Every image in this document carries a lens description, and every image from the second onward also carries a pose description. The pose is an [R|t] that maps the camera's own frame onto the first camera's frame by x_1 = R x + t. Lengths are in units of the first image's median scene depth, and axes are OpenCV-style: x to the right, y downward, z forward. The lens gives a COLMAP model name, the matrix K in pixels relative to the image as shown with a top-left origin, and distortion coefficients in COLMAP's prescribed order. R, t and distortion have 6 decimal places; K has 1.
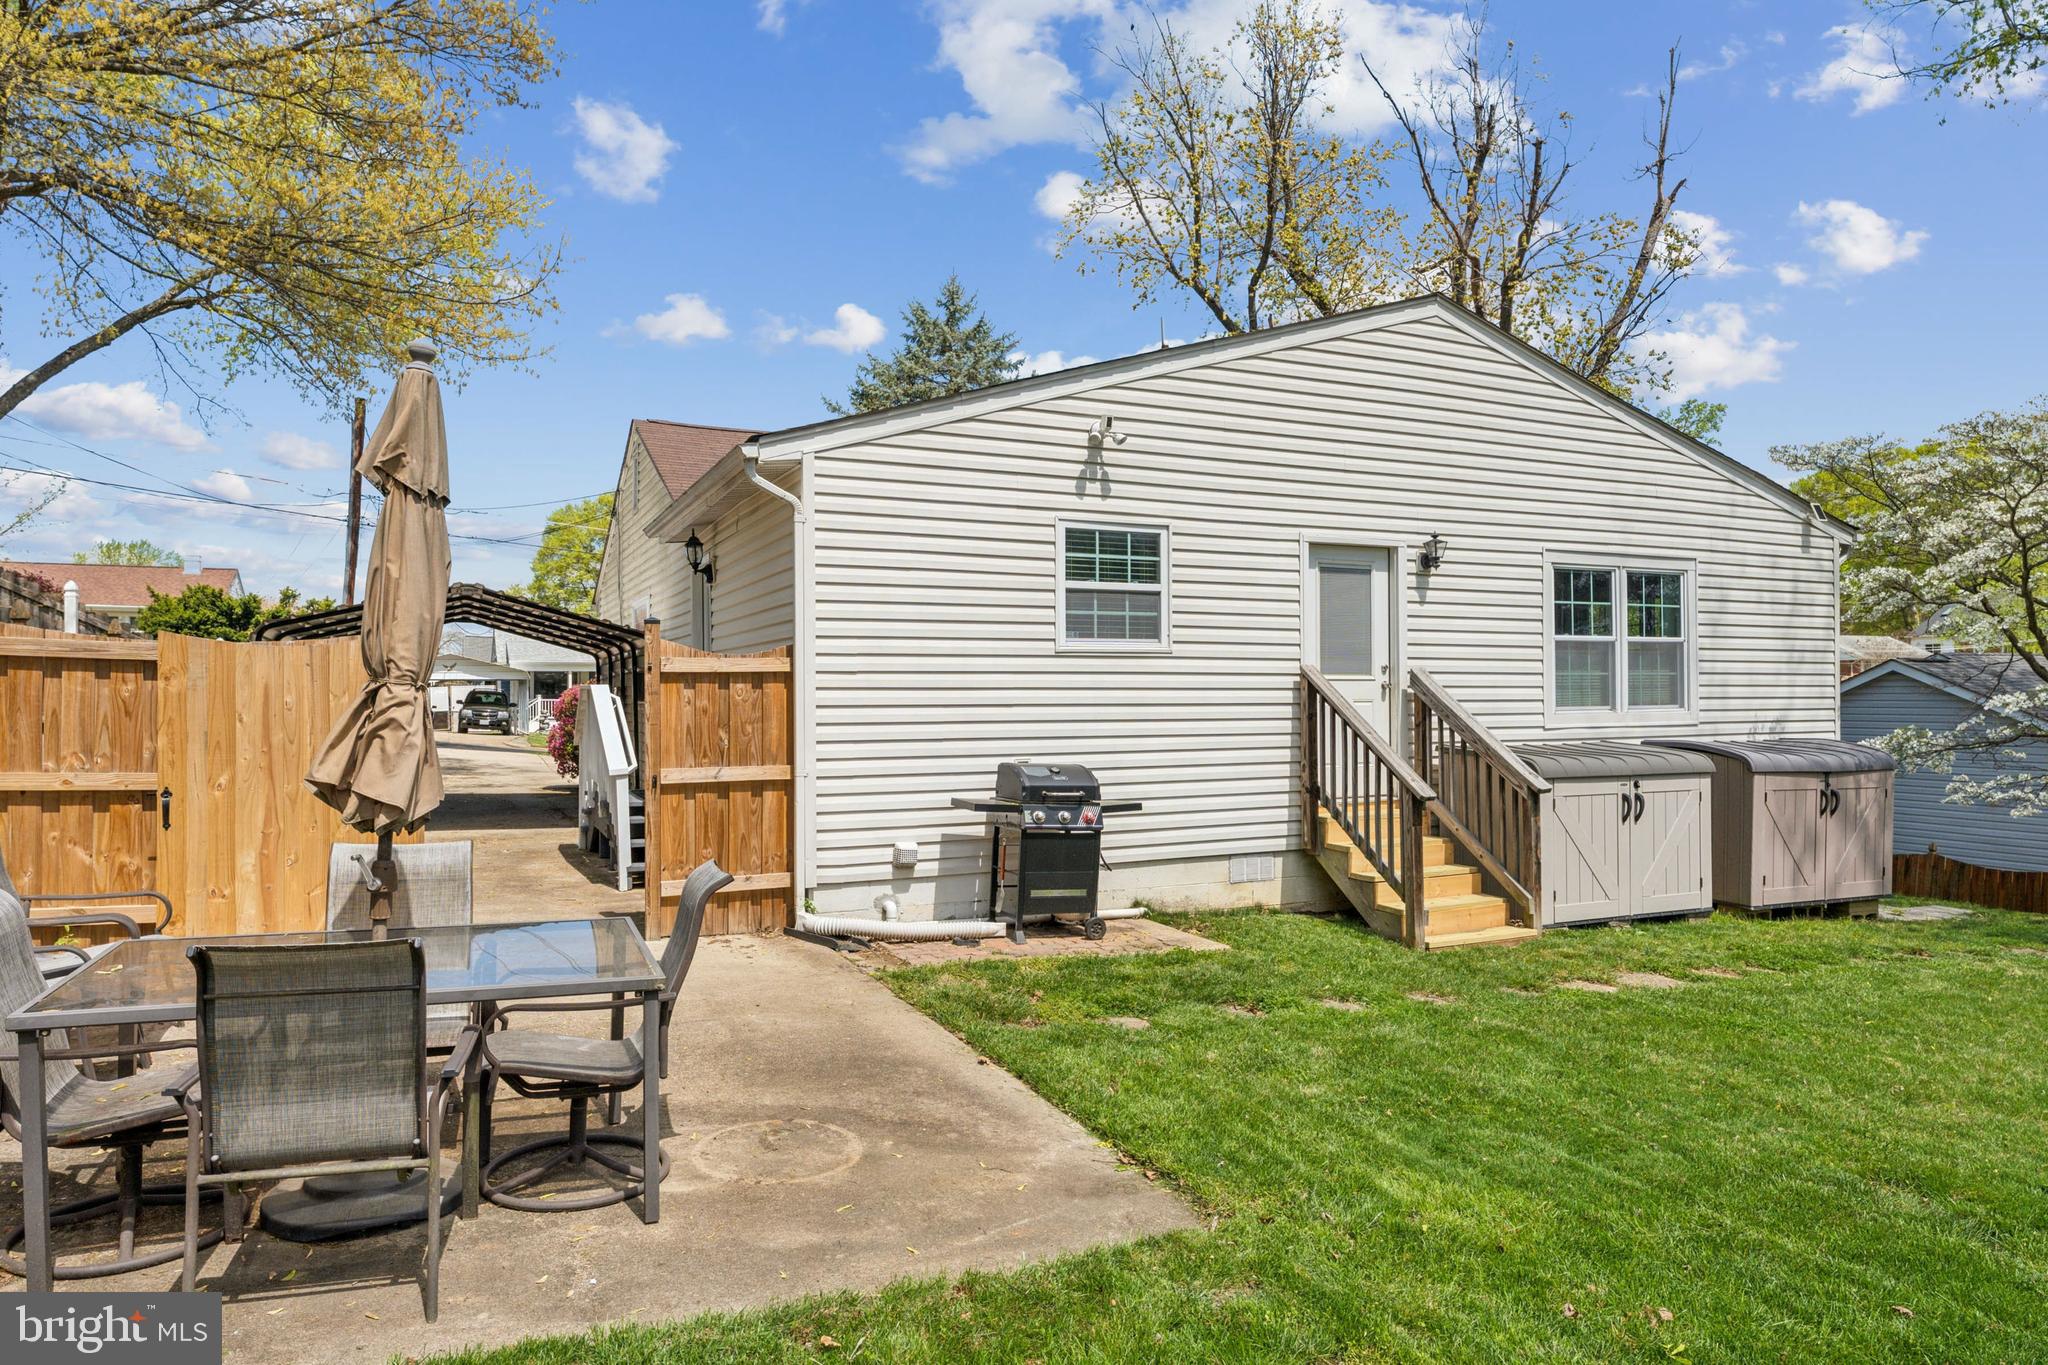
lens RADIAL K [[1224.1, 0, 1033.7], [0, 1224.1, 698.3], [0, 0, 1]] dist [-0.000017, -0.001555]
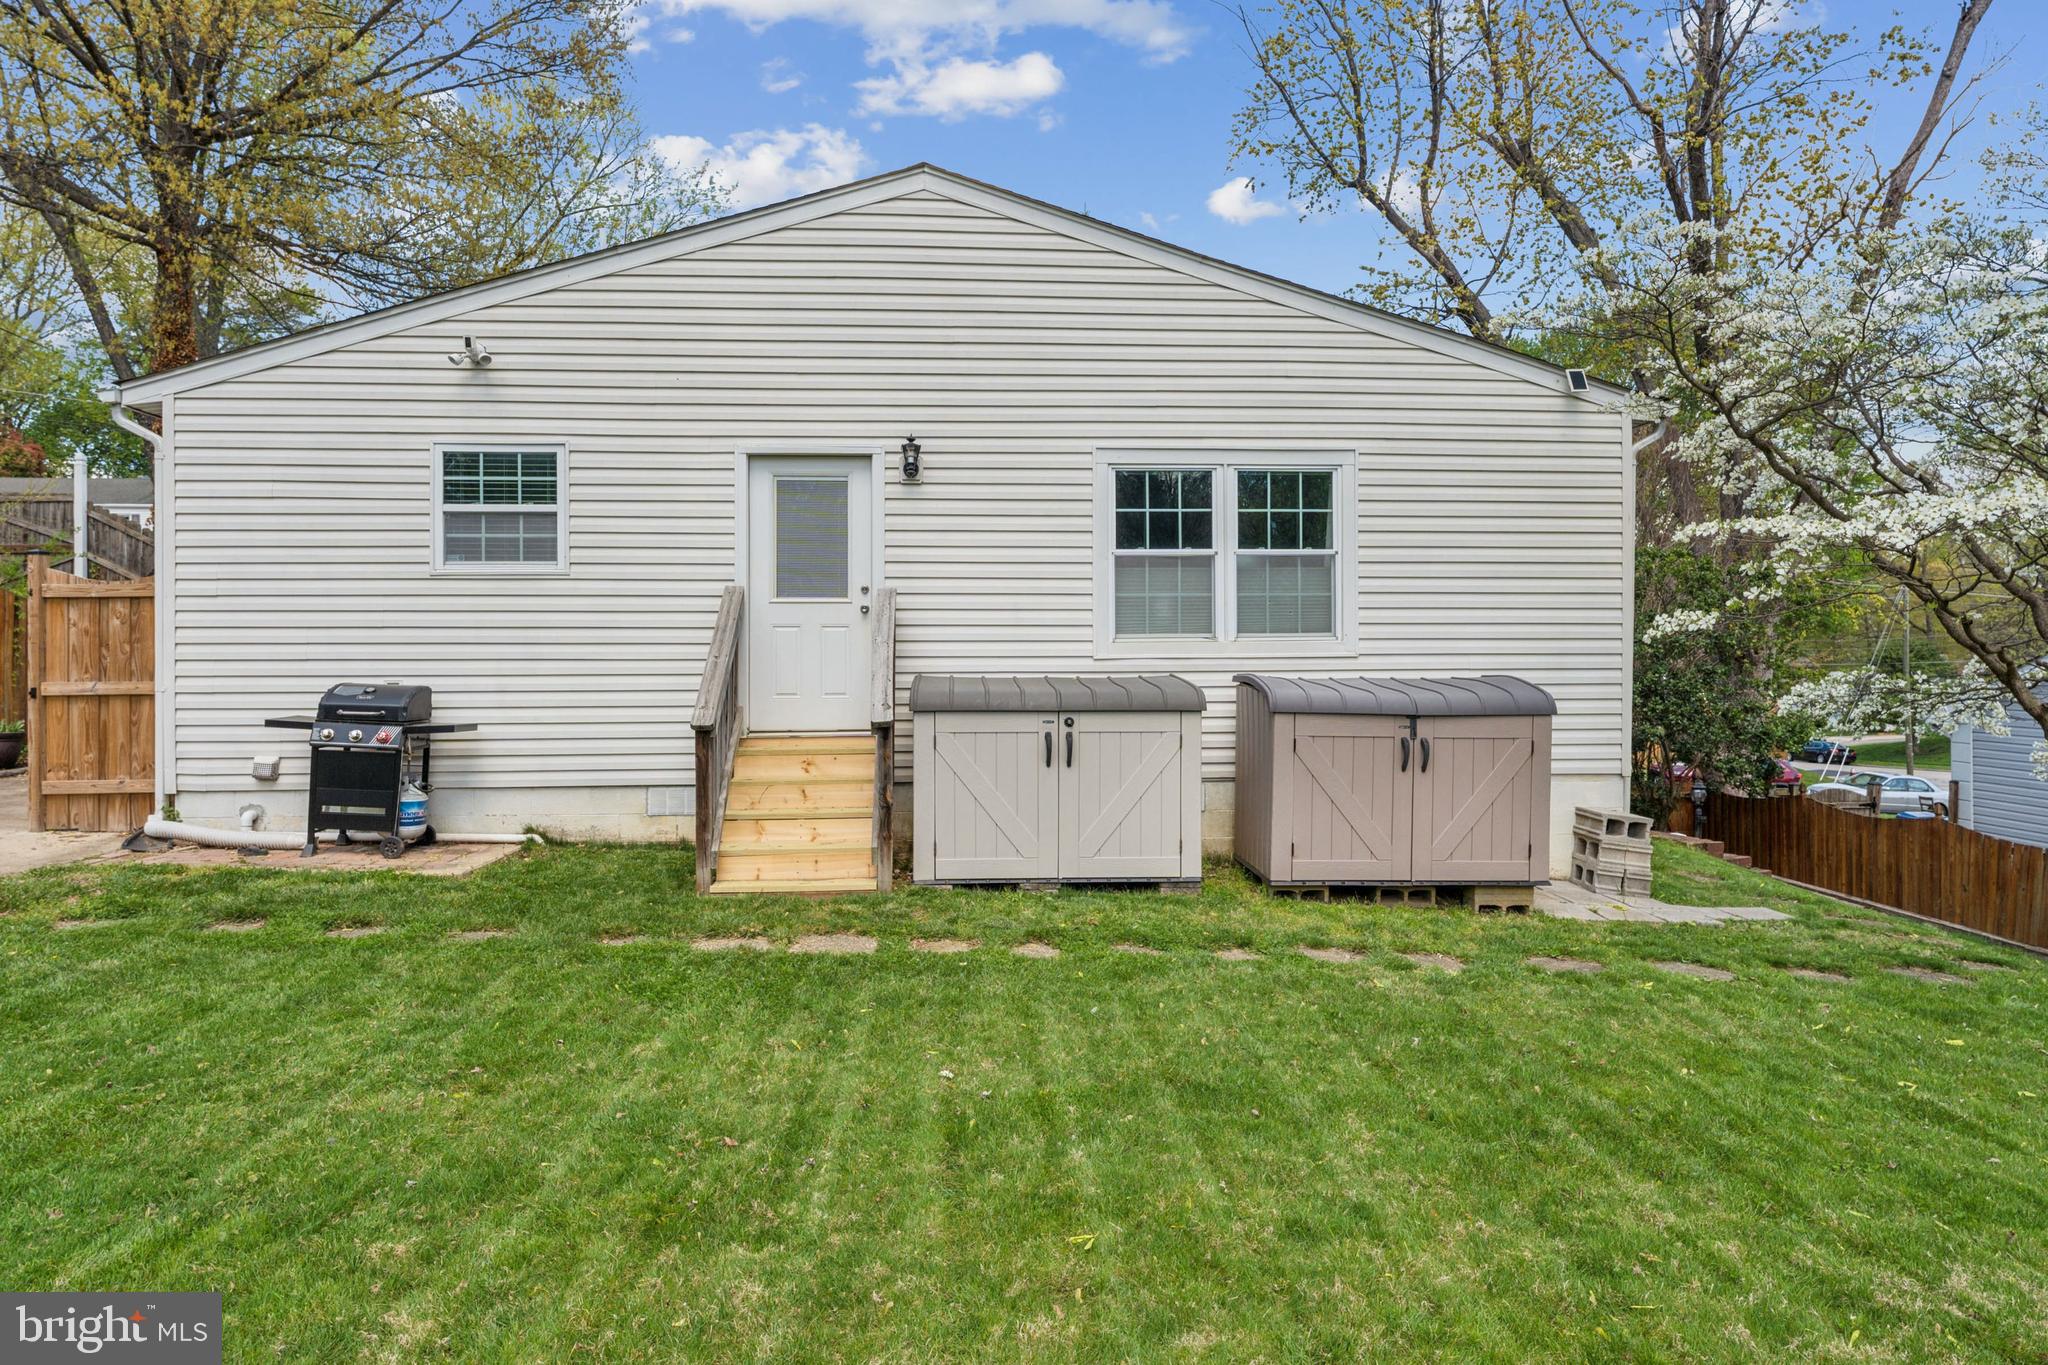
lens RADIAL K [[1224.1, 0, 1035.2], [0, 1224.1, 663.0], [0, 0, 1]] dist [-0.000017, -0.001555]
pose [[0.935143, 0.005057, -0.354234, 0.796788], [-0.001943, 0.999956, 0.009145, 0.023203], [0.354265, -0.007864, 0.935112, 0.218820]]
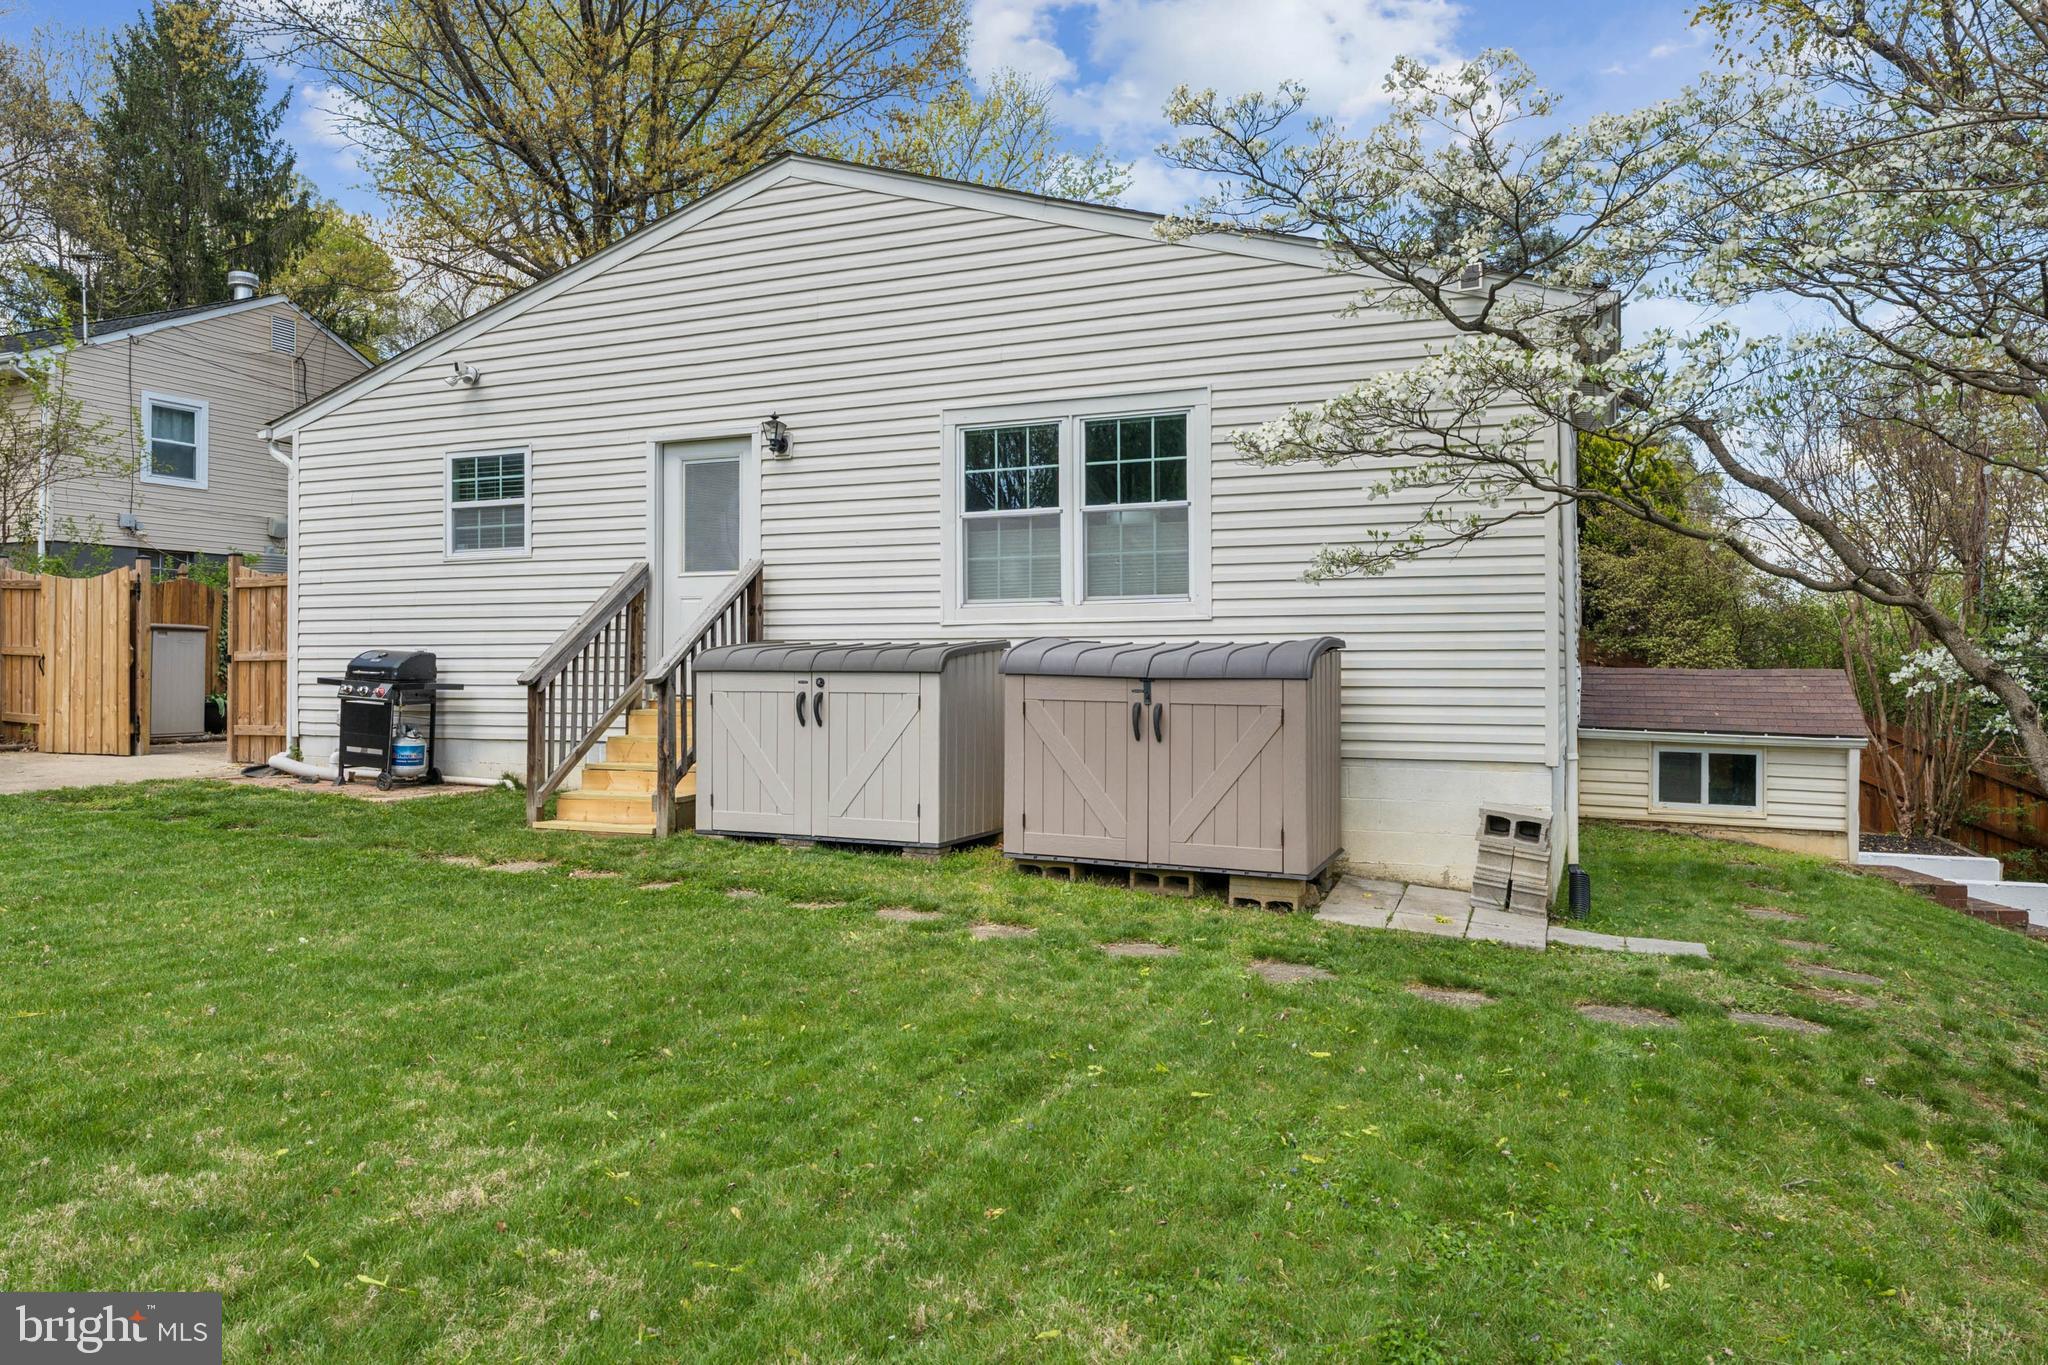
lens RADIAL K [[1361.6, 0, 1030.5], [0, 1361.6, 666.6], [0, 0, 1]] dist [0.001248, 0.001228]
pose [[0.672476, 0.003553, -0.740111, 1.340549], [-0.001190, 0.999992, 0.003719, 0.057672], [0.740118, -0.001620, 0.672475, 0.490848]]
